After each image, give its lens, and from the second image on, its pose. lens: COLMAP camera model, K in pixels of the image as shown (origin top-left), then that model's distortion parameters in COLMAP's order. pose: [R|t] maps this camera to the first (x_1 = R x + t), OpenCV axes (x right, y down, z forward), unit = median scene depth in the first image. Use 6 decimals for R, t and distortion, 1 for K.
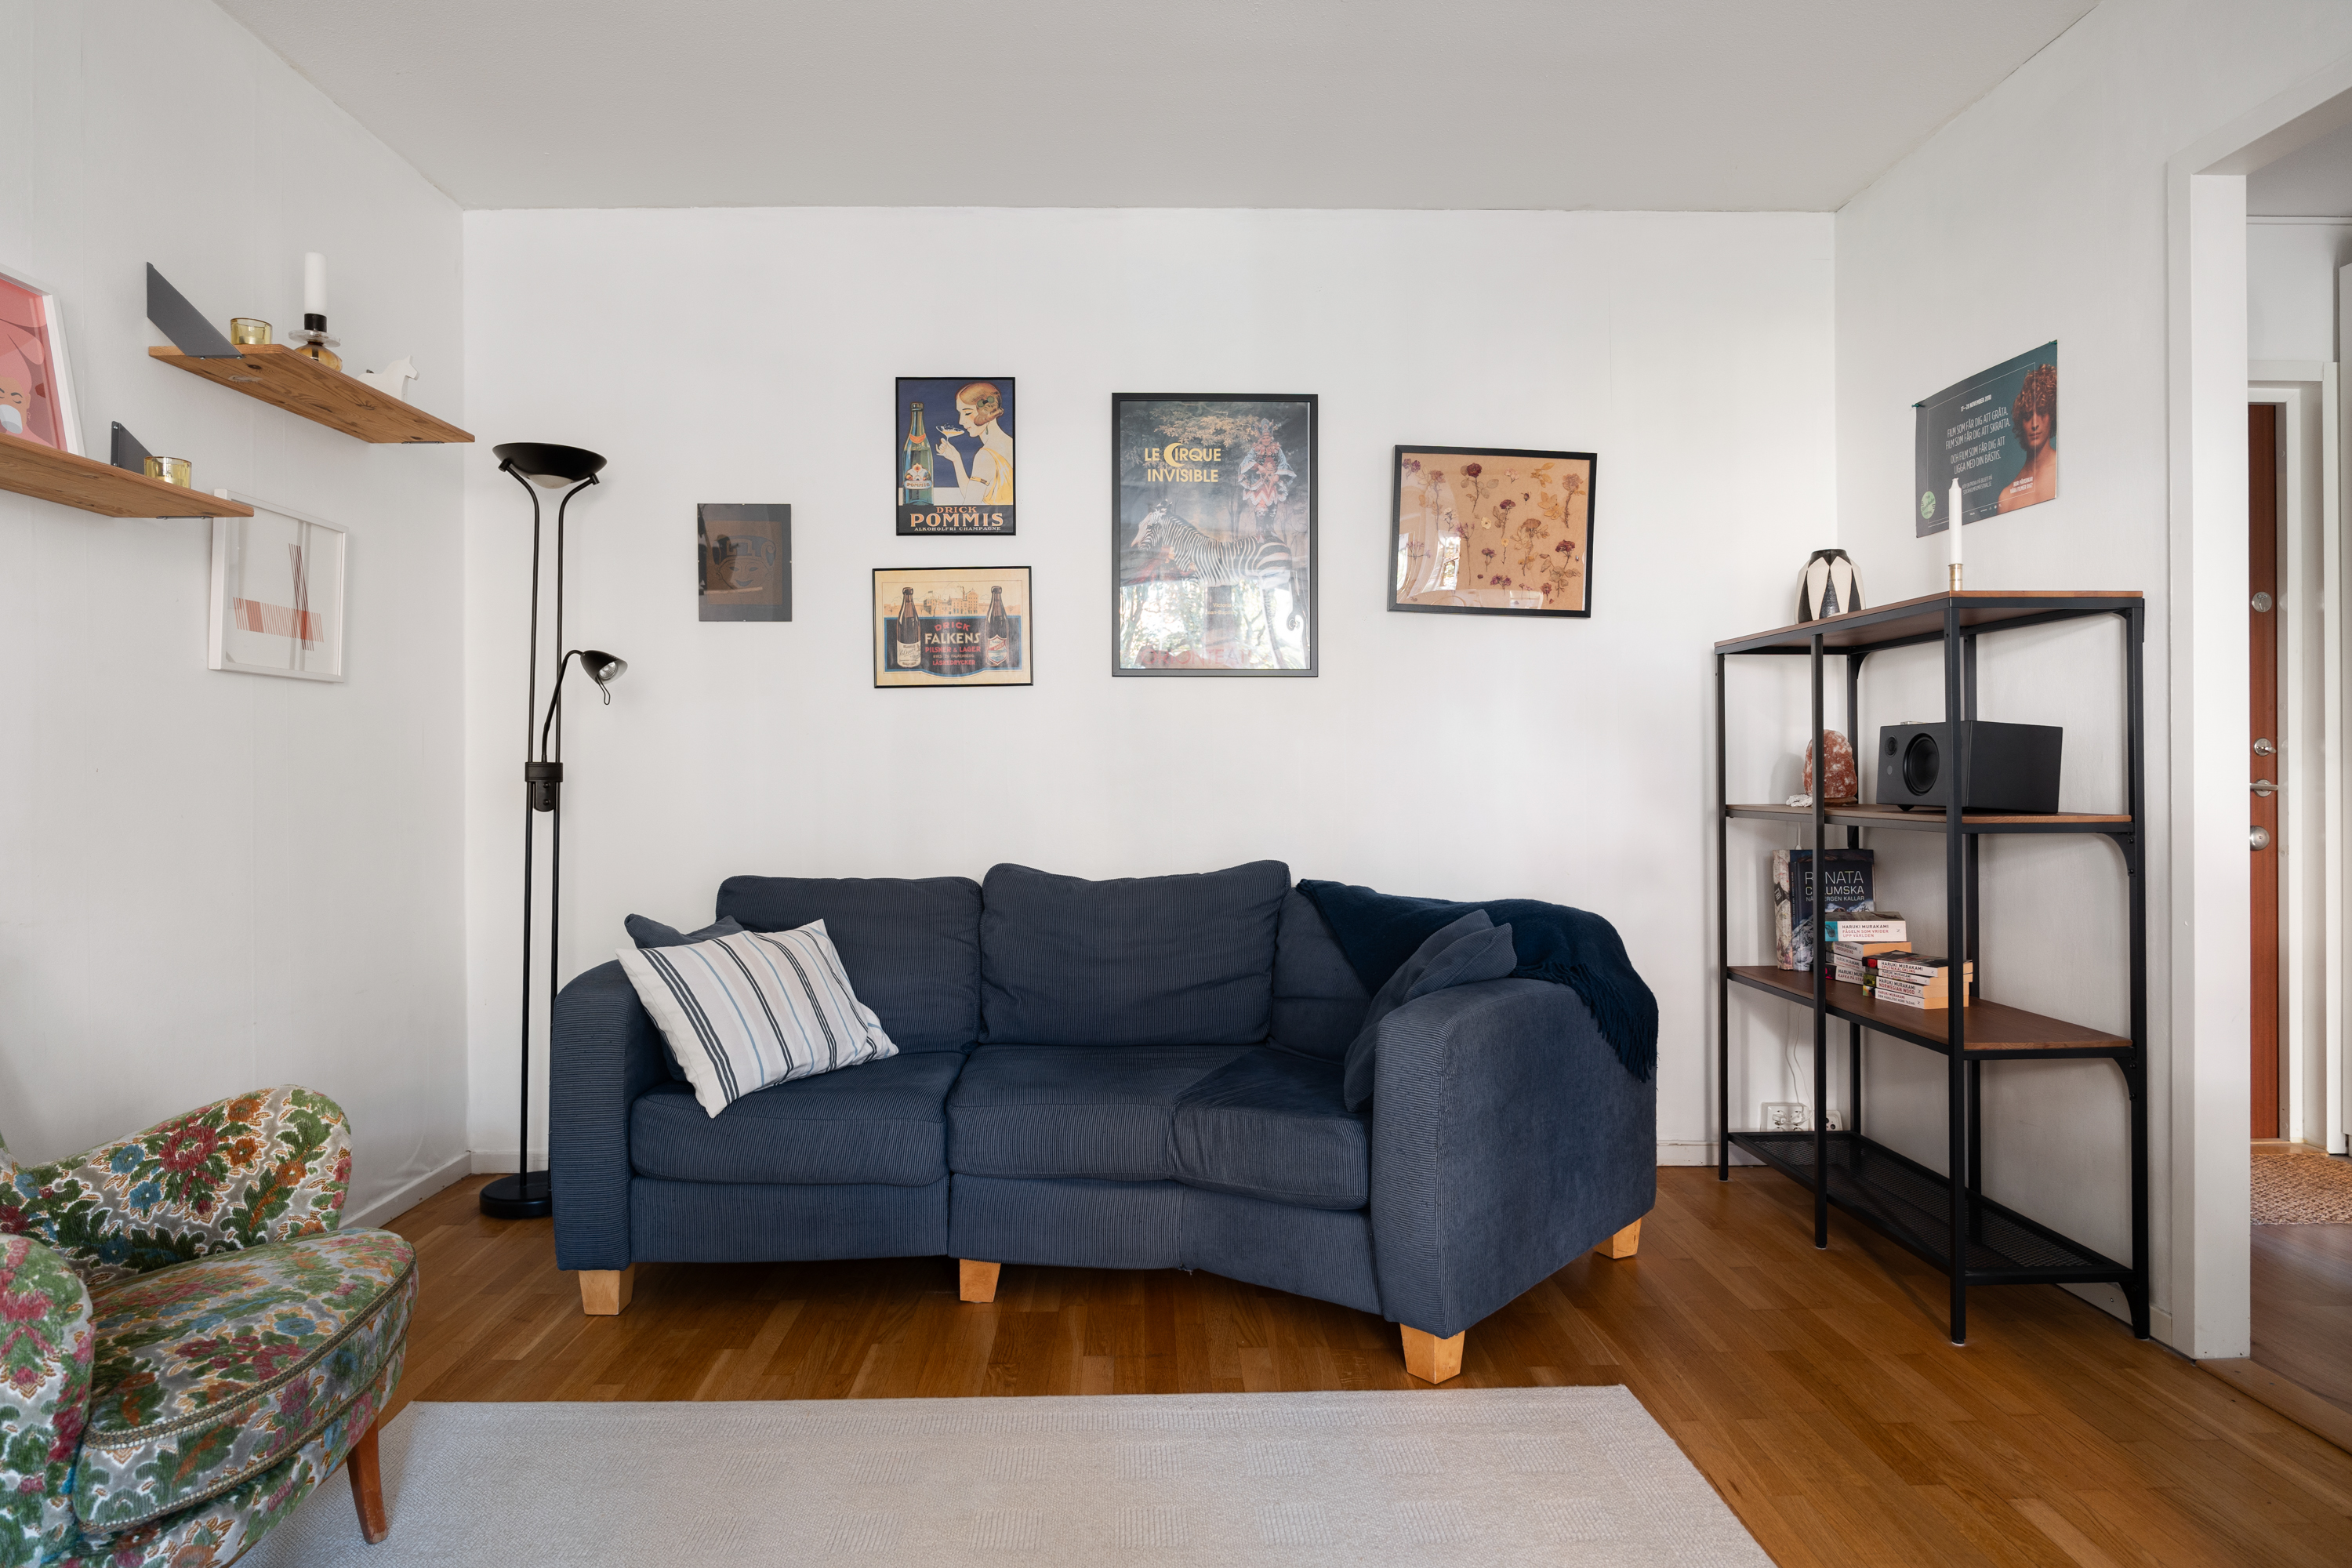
lens RADIAL K [[1360.6, 0, 1176.0], [0, 1360.6, 784.0], [0, 0, 1]] dist [-0.006010, -0.001006]
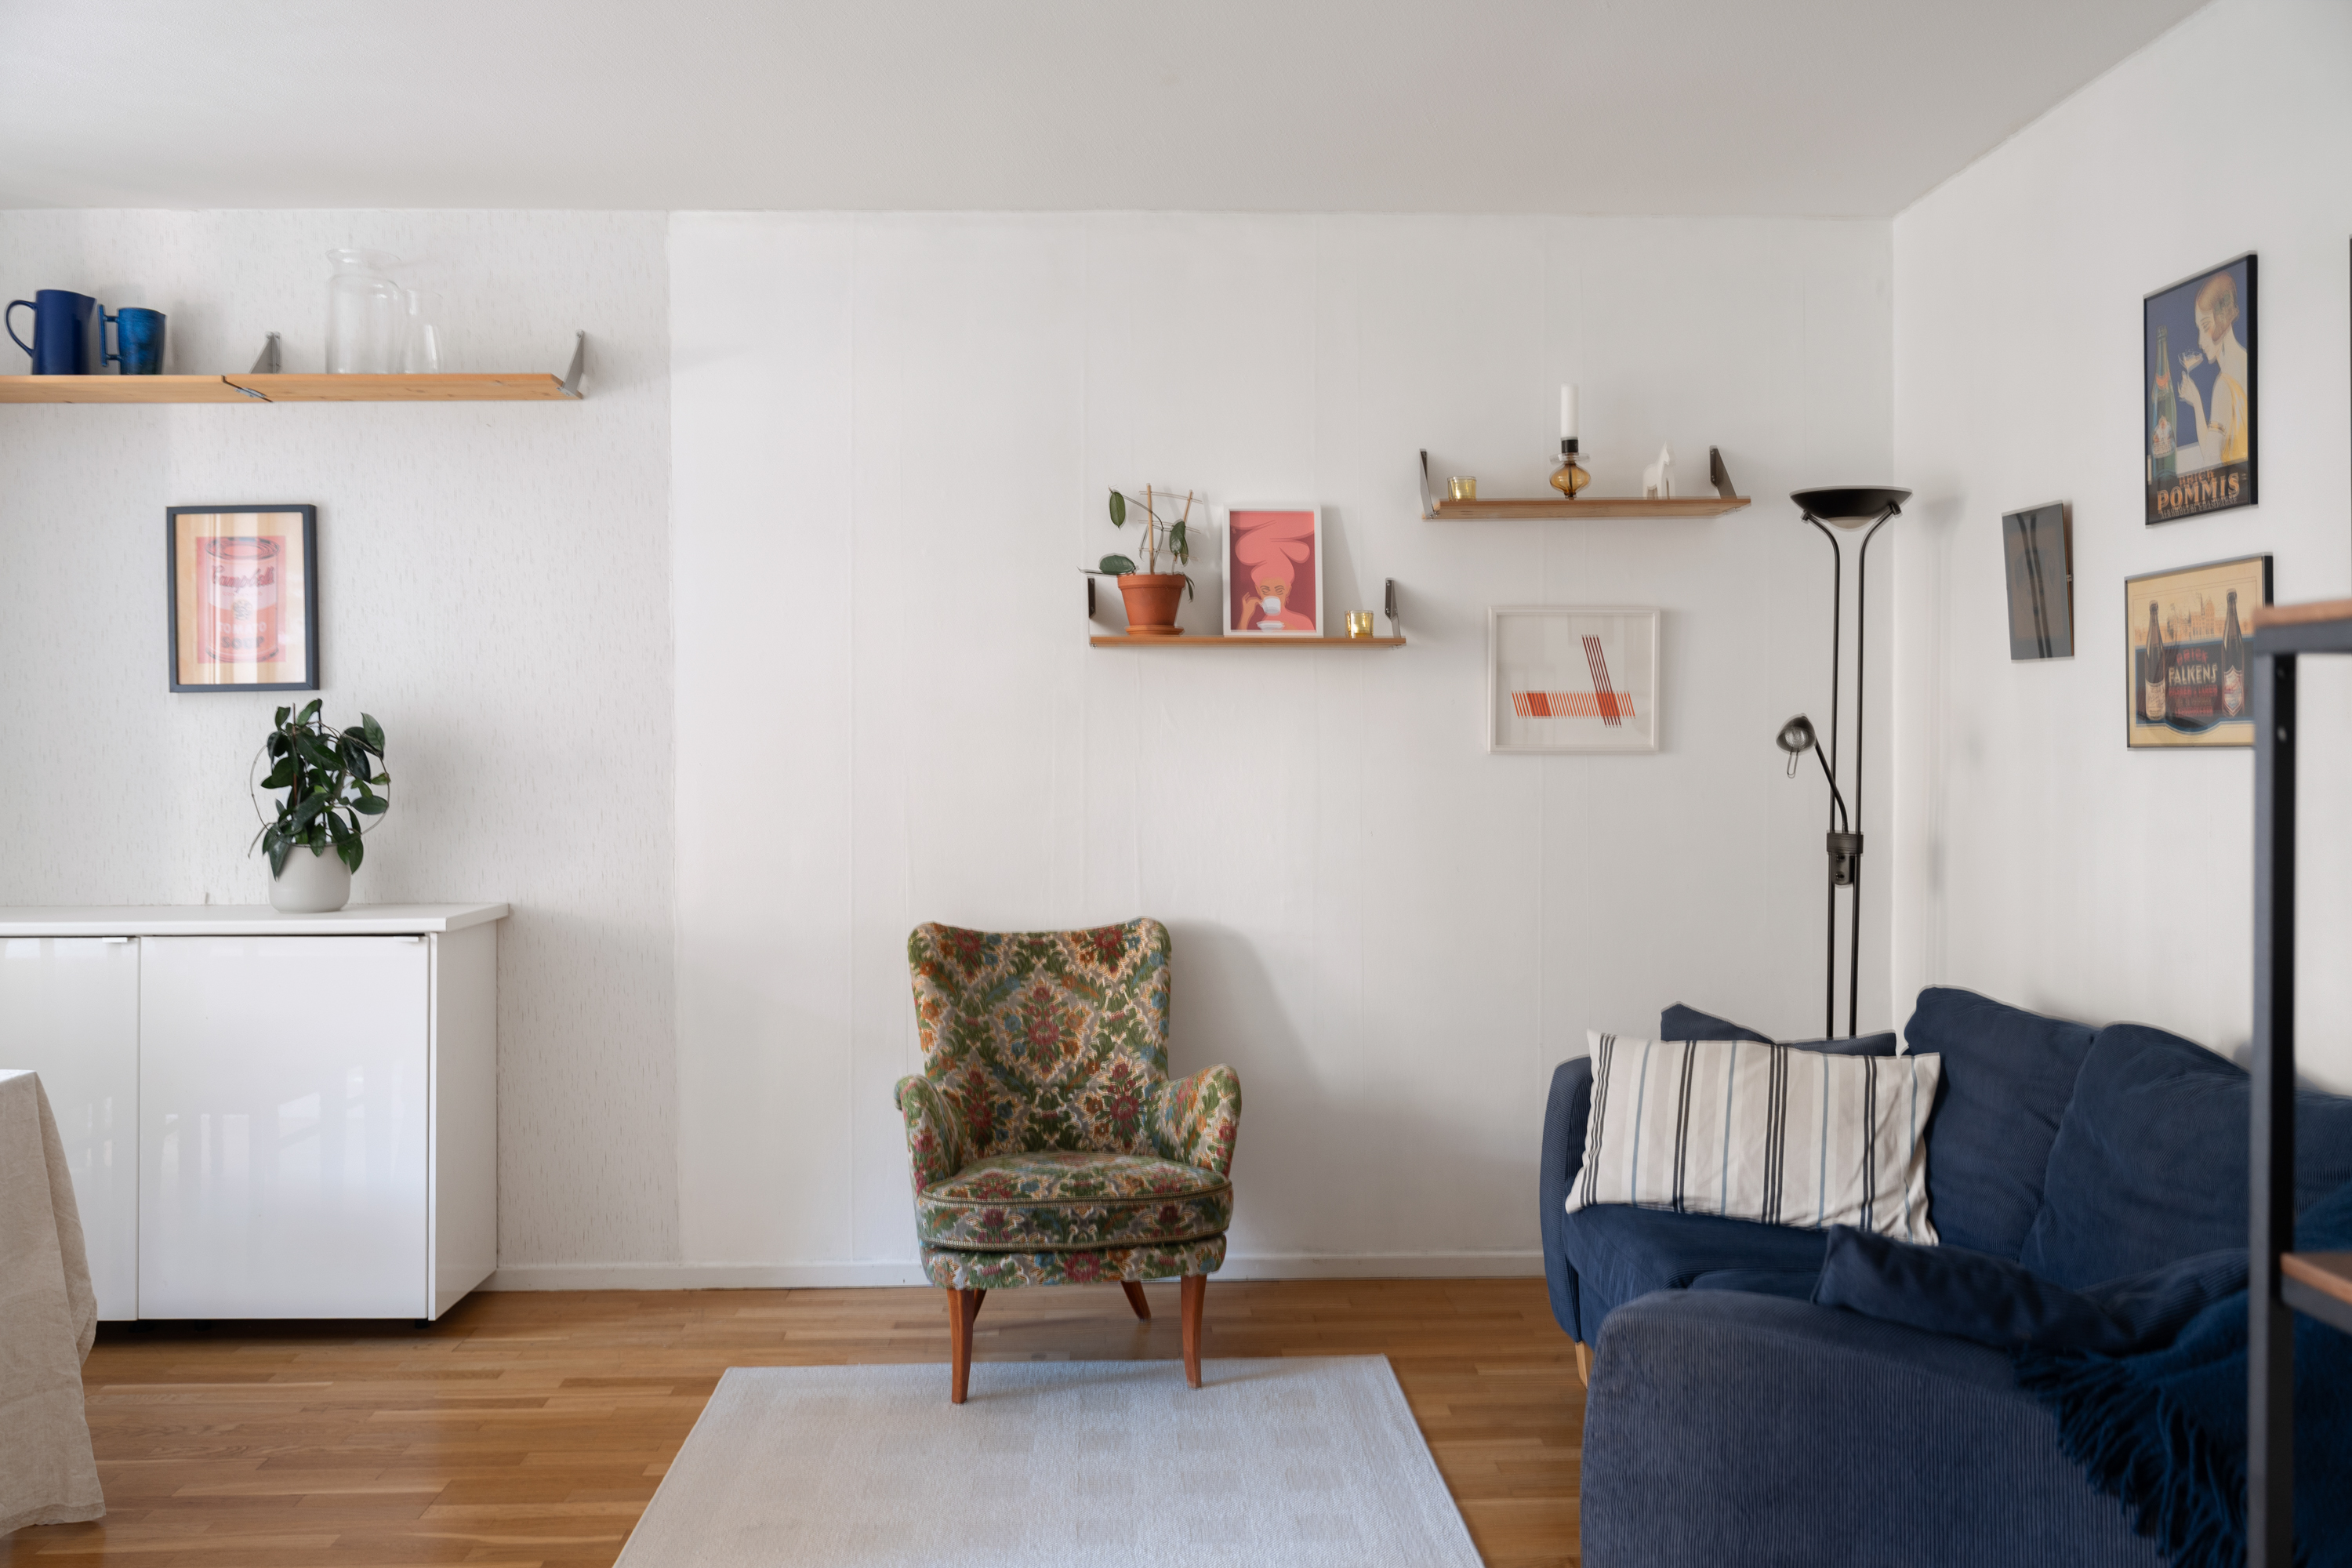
lens RADIAL K [[1899.2, 0, 1176.0], [0, 1899.2, 784.0], [0, 0, 1]] dist [0.034539, -0.001403]
pose [[0.025605, 0.031360, -0.999180, 0.794503], [-0.010007, 0.999466, 0.031113, -0.082981], [0.999622, 0.009202, 0.025906, 0.514695]]
